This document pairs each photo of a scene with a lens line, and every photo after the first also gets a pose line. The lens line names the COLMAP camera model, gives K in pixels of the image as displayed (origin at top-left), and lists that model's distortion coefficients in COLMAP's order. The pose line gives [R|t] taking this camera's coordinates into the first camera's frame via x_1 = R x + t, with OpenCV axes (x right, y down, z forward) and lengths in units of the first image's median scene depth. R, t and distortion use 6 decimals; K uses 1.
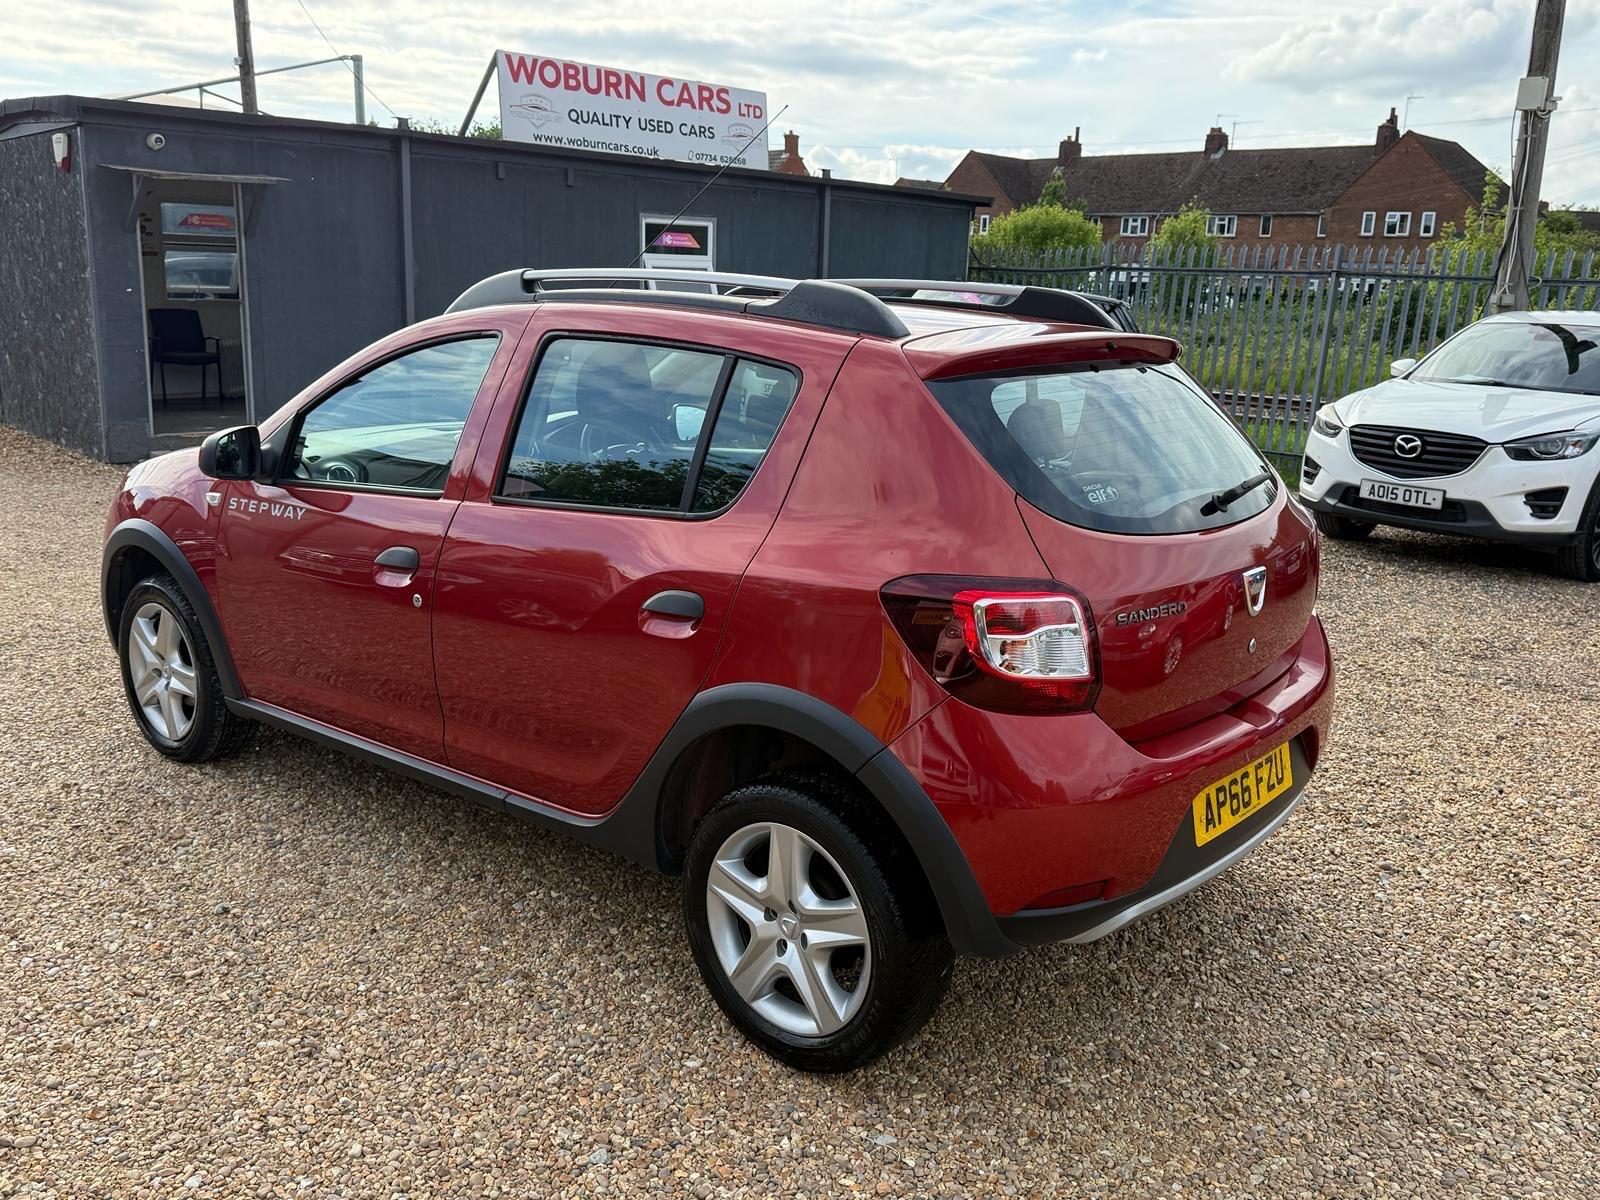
lens RADIAL K [[1377.1, 0, 793.3], [0, 1377.1, 595.3], [0, 0, 1]] dist [0.057715, -0.085497]
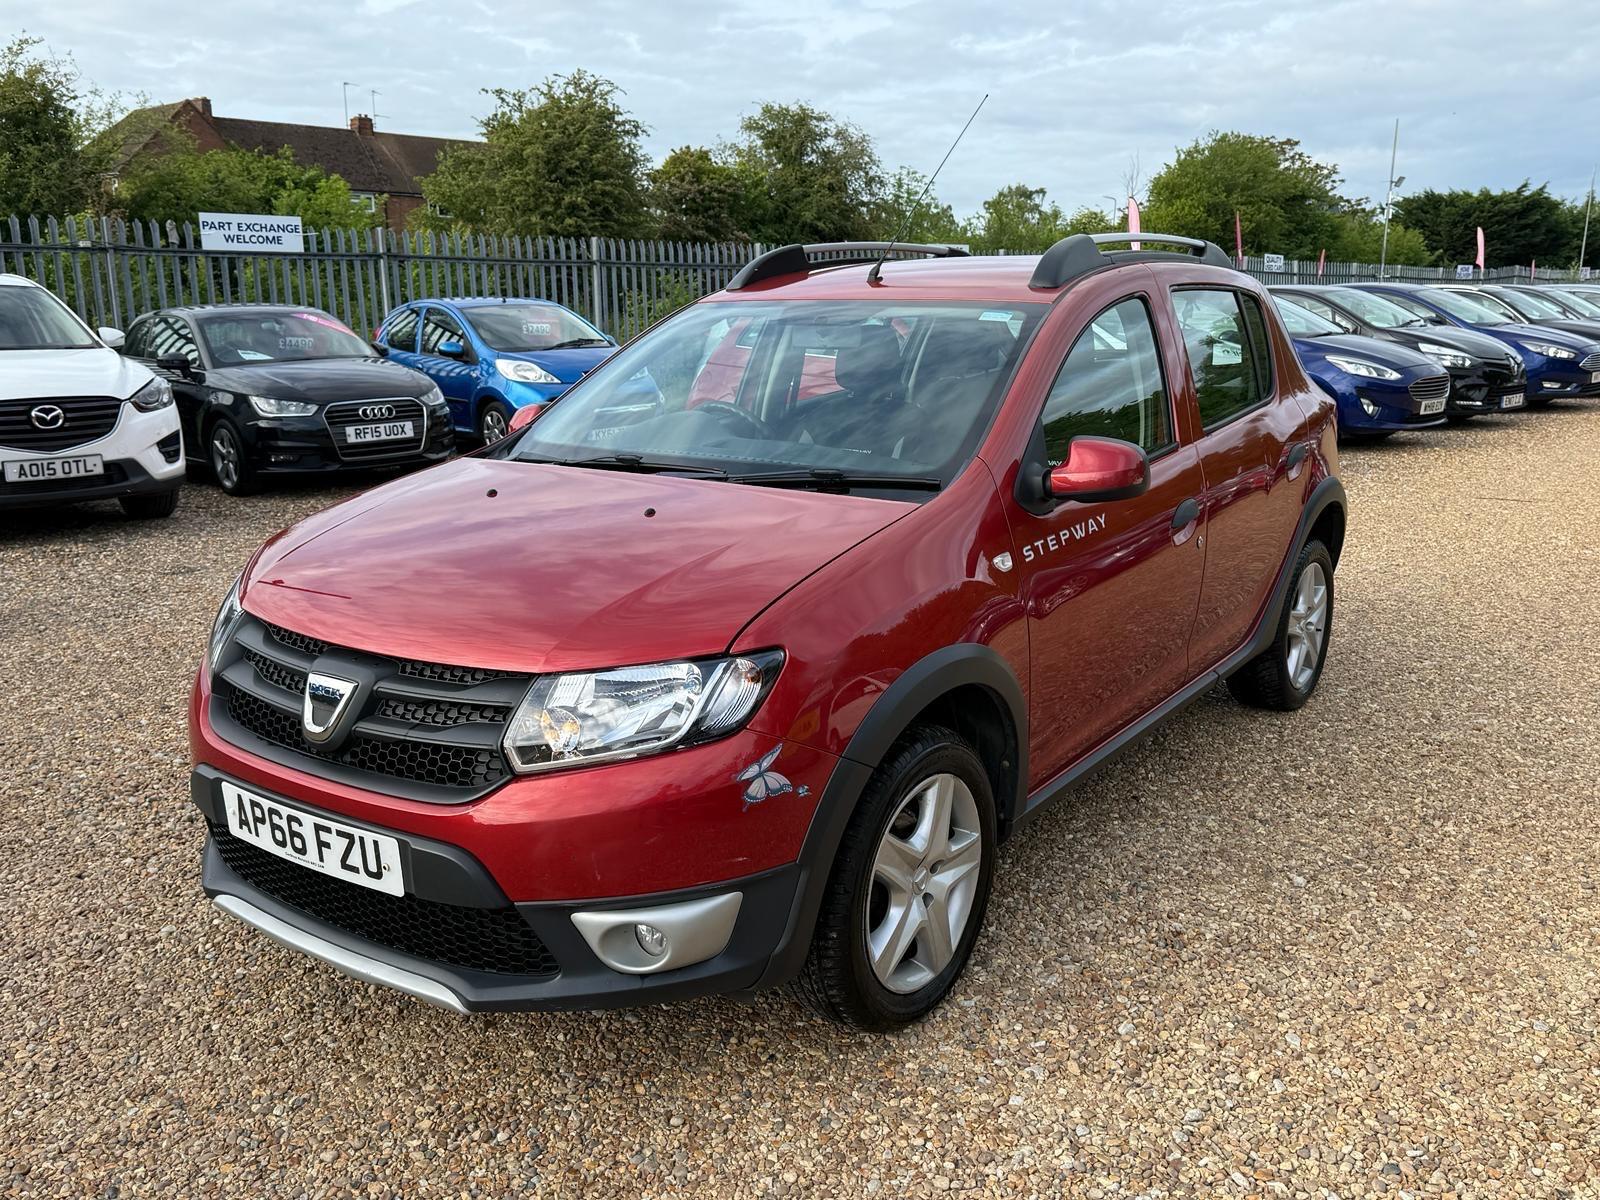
lens RADIAL K [[1377.1, 0, 804.9], [0, 1377.1, 599.3], [0, 0, 1]] dist [0.057715, -0.085497]
pose [[-0.083472, -0.254475, 0.963470, -0.639393], [0.219568, 0.938387, 0.266872, -0.153614], [-0.972020, 0.233823, -0.022455, 0.648249]]
